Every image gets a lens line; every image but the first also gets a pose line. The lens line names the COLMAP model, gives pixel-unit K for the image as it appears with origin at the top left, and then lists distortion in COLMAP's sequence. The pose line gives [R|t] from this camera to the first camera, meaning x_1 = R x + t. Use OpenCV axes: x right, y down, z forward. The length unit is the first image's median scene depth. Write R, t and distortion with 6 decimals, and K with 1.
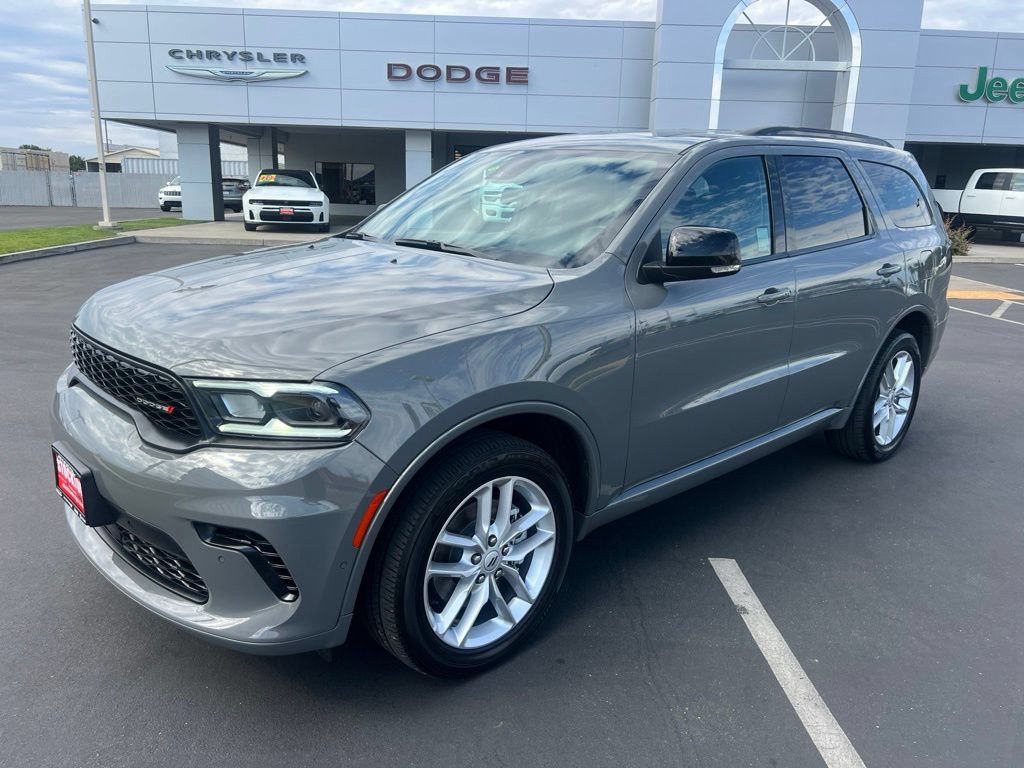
lens RADIAL K [[773.6, 0, 512.9], [0, 773.6, 391.8], [0, 0, 1]] dist [0.048638, -0.056844]
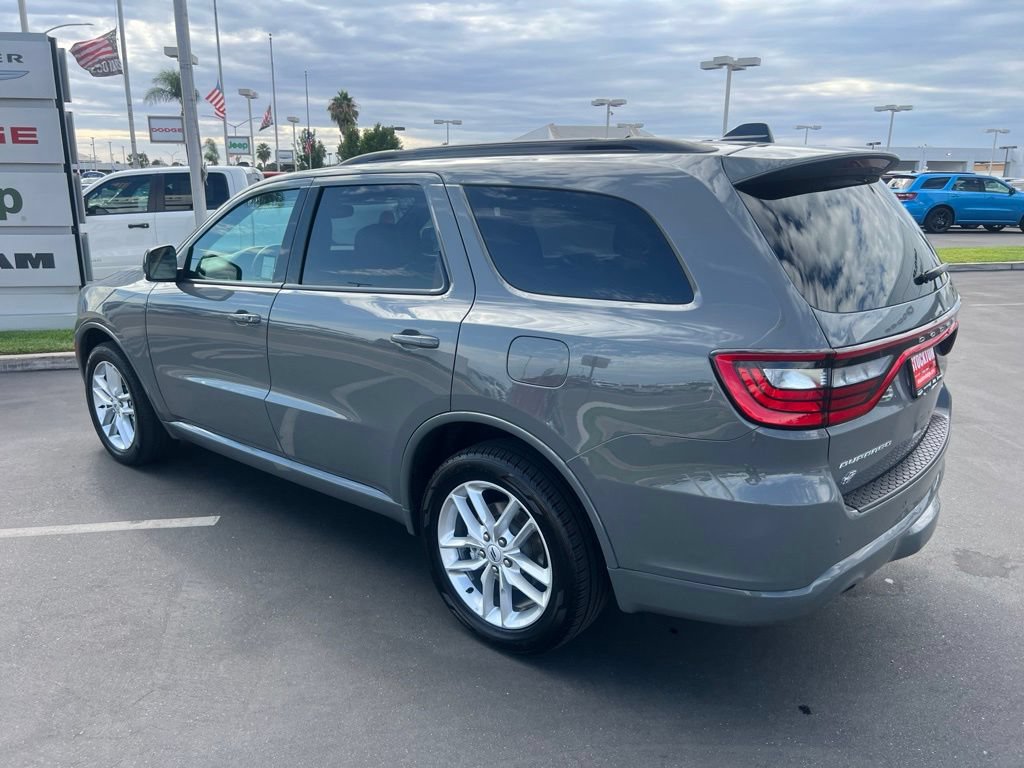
lens RADIAL K [[773.6, 0, 509.8], [0, 773.6, 383.1], [0, 0, 1]] dist [0.048638, -0.056844]
pose [[0.111107, 0.224900, -0.968027, 1.074041], [-0.246506, 0.949854, 0.192384, -0.248443], [0.962751, 0.217249, 0.160975, 0.890715]]
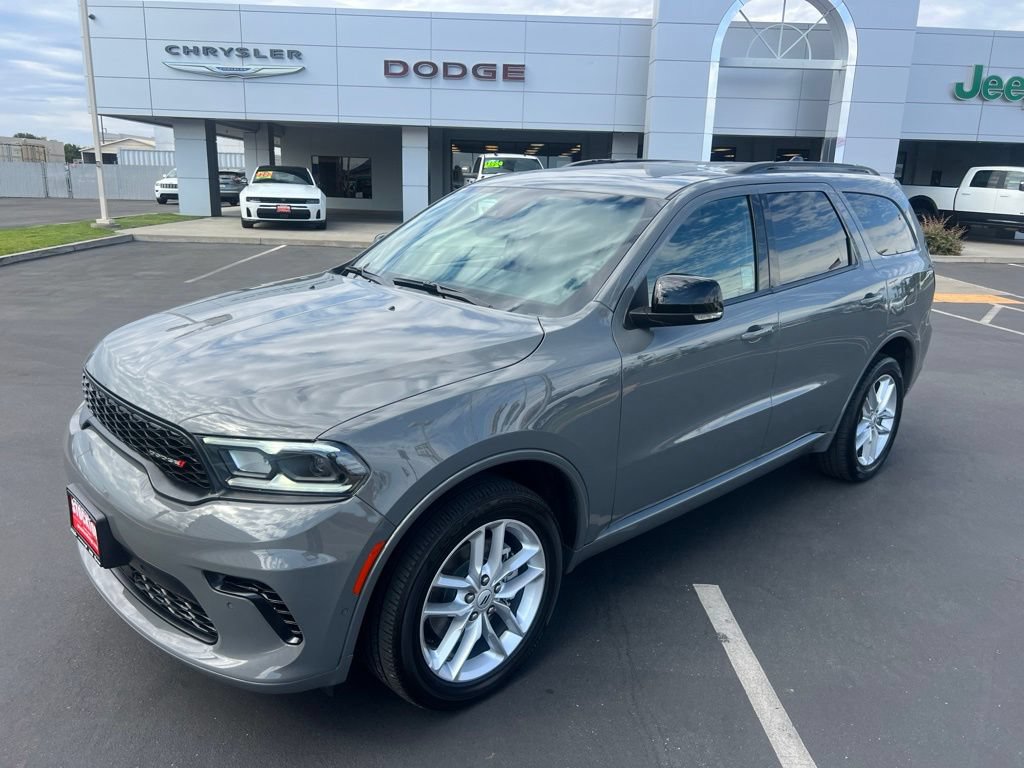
lens RADIAL K [[773.6, 0, 511.3], [0, 773.6, 391.7], [0, 0, 1]] dist [0.048638, -0.056844]
pose [[0.999995, 0.002039, 0.002327, 0.003445], [-0.002070, 0.999908, 0.013397, -0.042819], [-0.002300, -0.013402, 0.999908, -0.029304]]
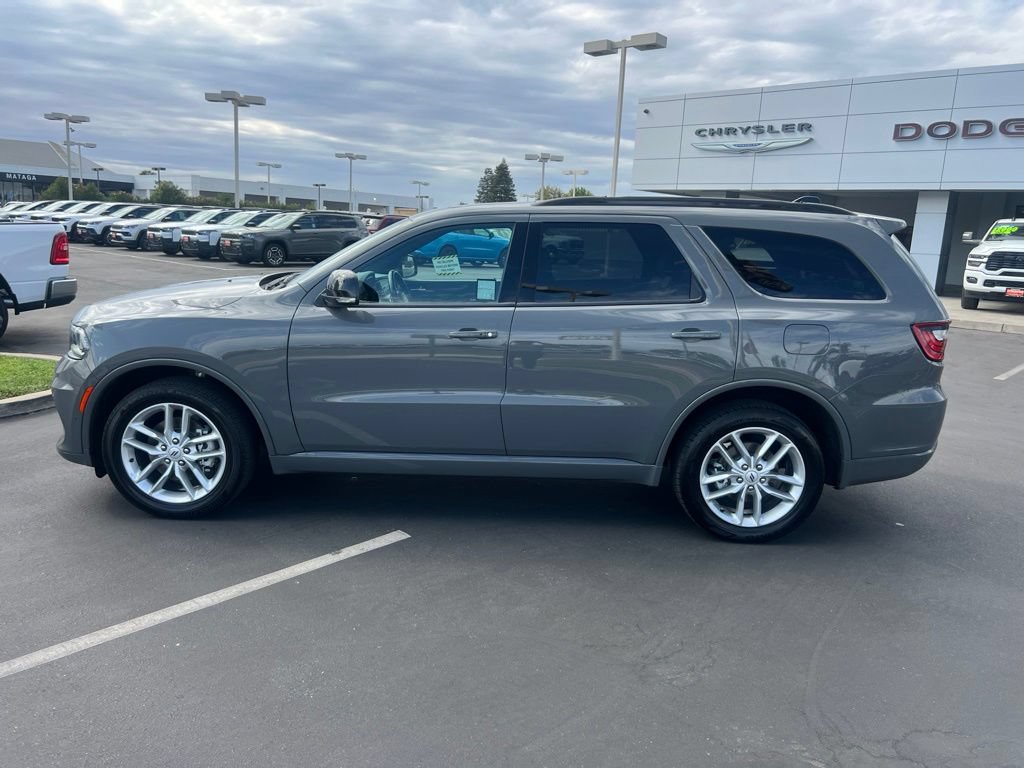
lens RADIAL K [[773.6, 0, 513.4], [0, 773.6, 381.1], [0, 0, 1]] dist [0.048638, -0.056844]
pose [[0.721024, 0.141946, -0.678215, 0.899294], [-0.201113, 0.979529, -0.008798, -0.037654], [0.663083, 0.142741, 0.734810, 0.117546]]
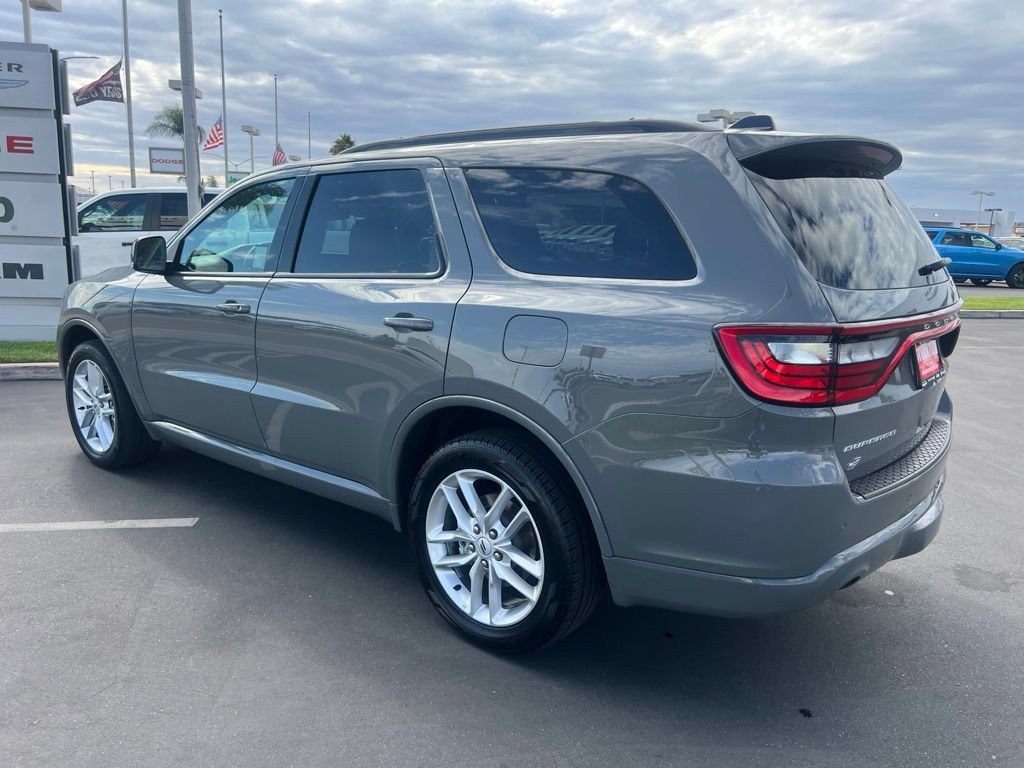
lens RADIAL K [[773.6, 0, 521.4], [0, 773.6, 387.5], [0, 0, 1]] dist [0.048638, -0.056844]
pose [[0.129110, 0.176534, -0.975790, 1.064710], [-0.275596, 0.951647, 0.135701, -0.200075], [0.952564, 0.251404, 0.171519, 0.903030]]
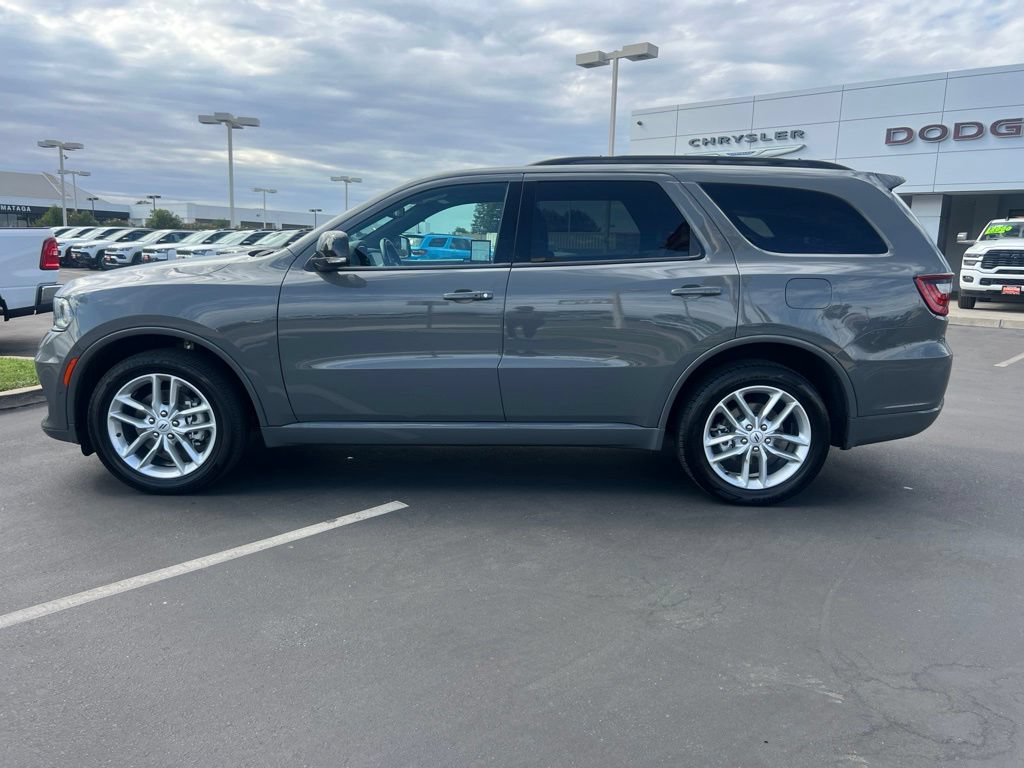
lens RADIAL K [[773.6, 0, 520.4], [0, 773.6, 390.4], [0, 0, 1]] dist [0.048638, -0.056844]
pose [[0.730052, 0.113816, -0.673847, 0.894926], [-0.179604, 0.983326, -0.028495, 0.030757], [0.659368, 0.141828, 0.738322, 0.145768]]
